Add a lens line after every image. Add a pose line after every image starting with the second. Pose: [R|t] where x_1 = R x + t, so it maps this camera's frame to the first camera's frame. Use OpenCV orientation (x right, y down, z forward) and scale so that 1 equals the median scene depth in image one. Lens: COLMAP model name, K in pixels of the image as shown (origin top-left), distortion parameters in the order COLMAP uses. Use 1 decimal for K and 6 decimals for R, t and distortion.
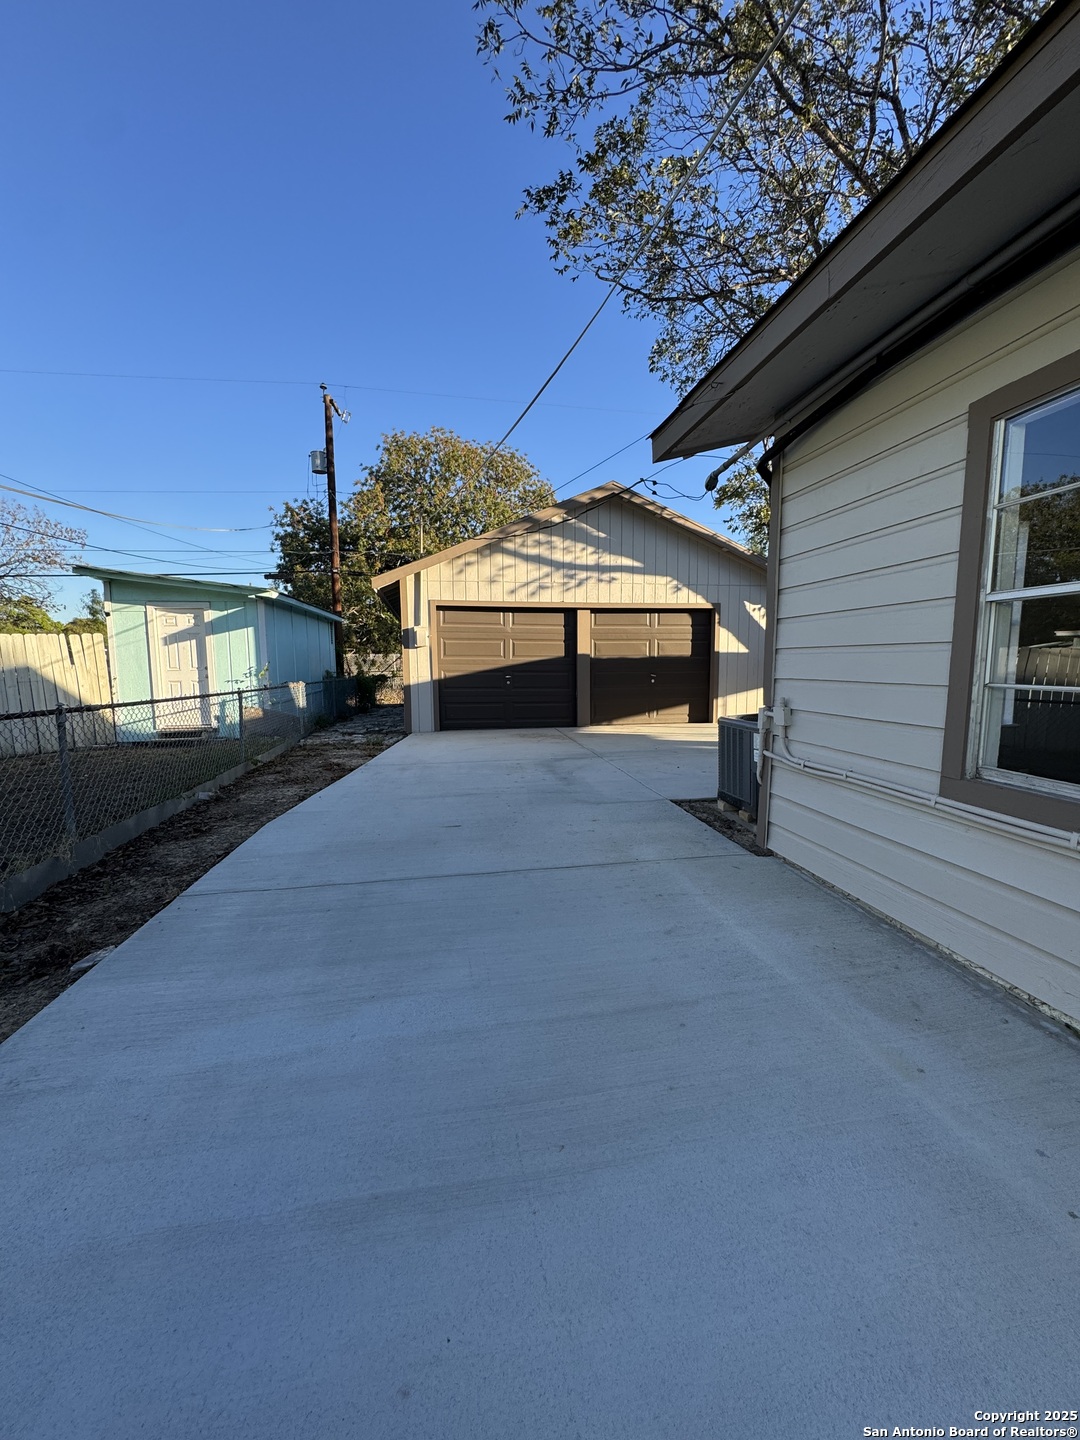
lens RADIAL K [[572.4, 0, 545.0], [0, 572.4, 725.7], [0, 0, 1]] dist [-0.003074, 0.000614]
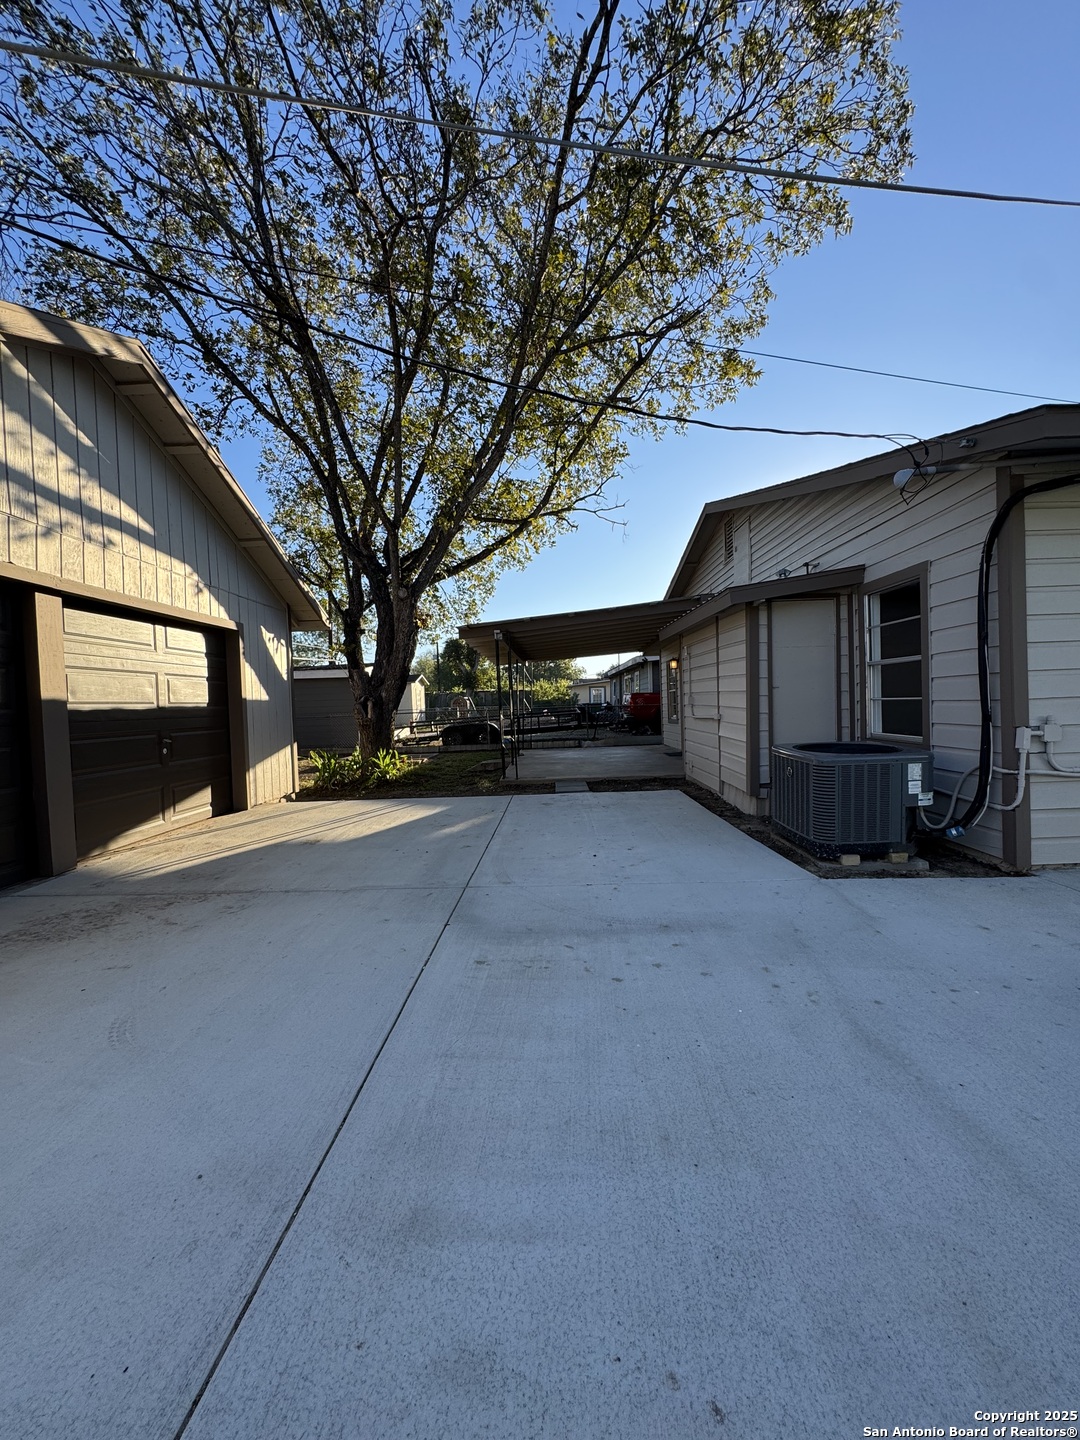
lens RADIAL K [[572.4, 0, 540.5], [0, 572.4, 722.3], [0, 0, 1]] dist [-0.003074, 0.000614]
pose [[0.193868, -0.030606, 0.980550, -0.278794], [0.142620, 0.989774, 0.002696, -0.059814], [-0.970605, 0.139323, 0.196250, 0.584875]]
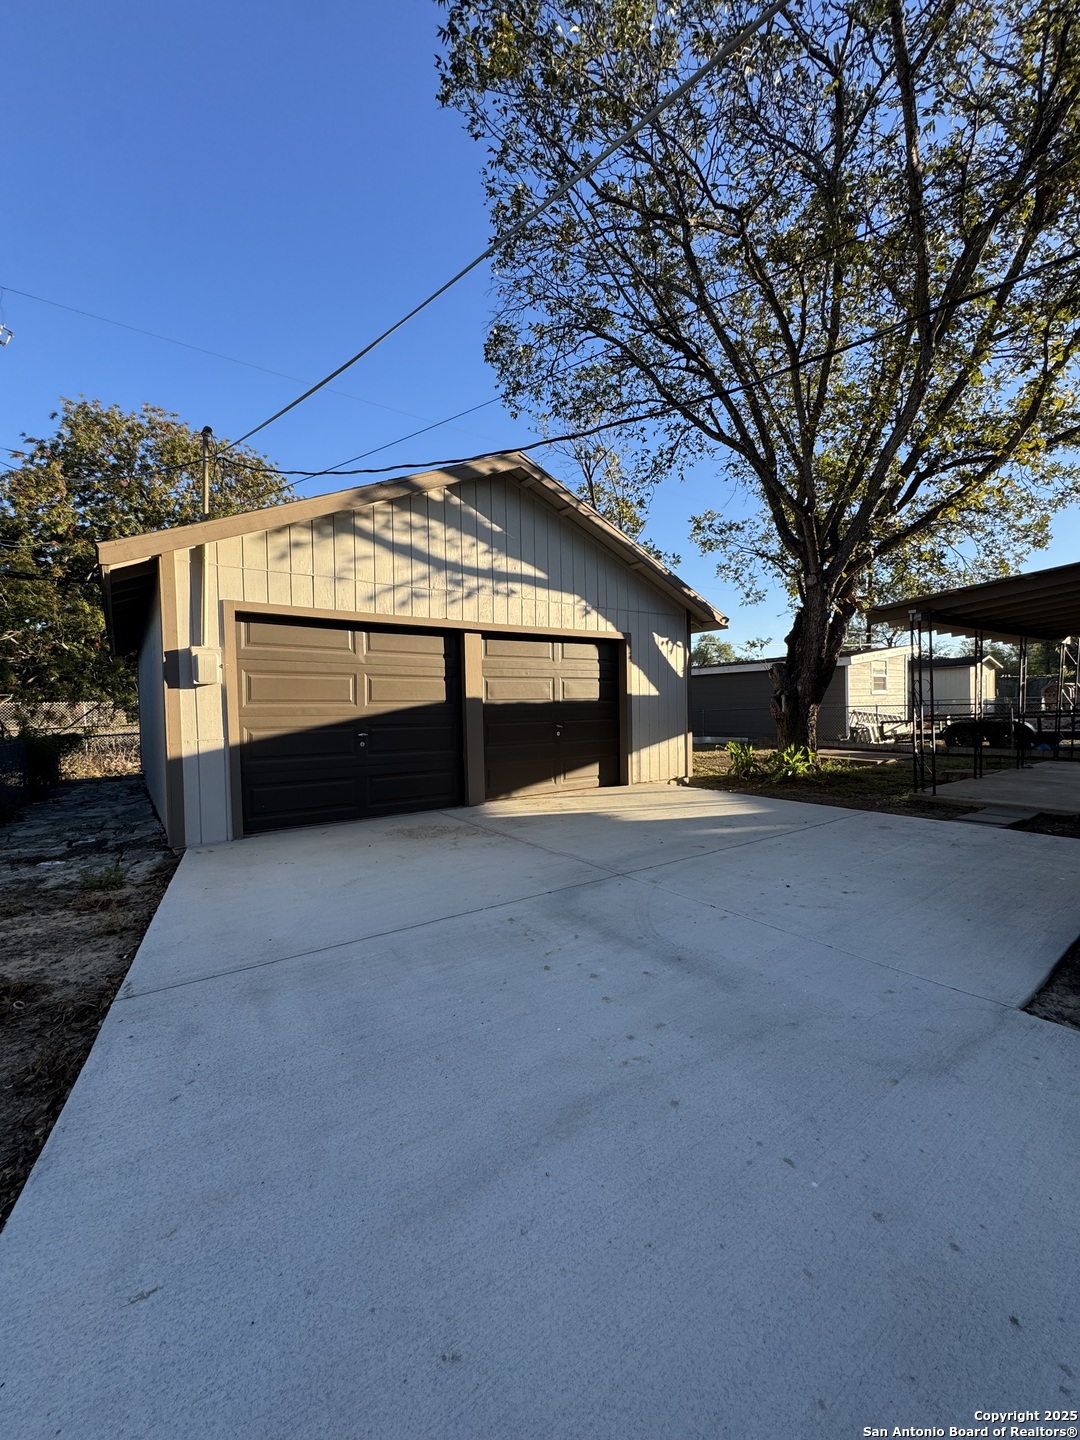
lens RADIAL K [[572.4, 0, 541.1], [0, 572.4, 723.4], [0, 0, 1]] dist [-0.003074, 0.000614]
pose [[0.903443, -0.023317, 0.428073, -0.153937], [0.059966, 0.995577, -0.072328, -0.041917], [-0.424493, 0.091014, 0.900845, 0.365736]]
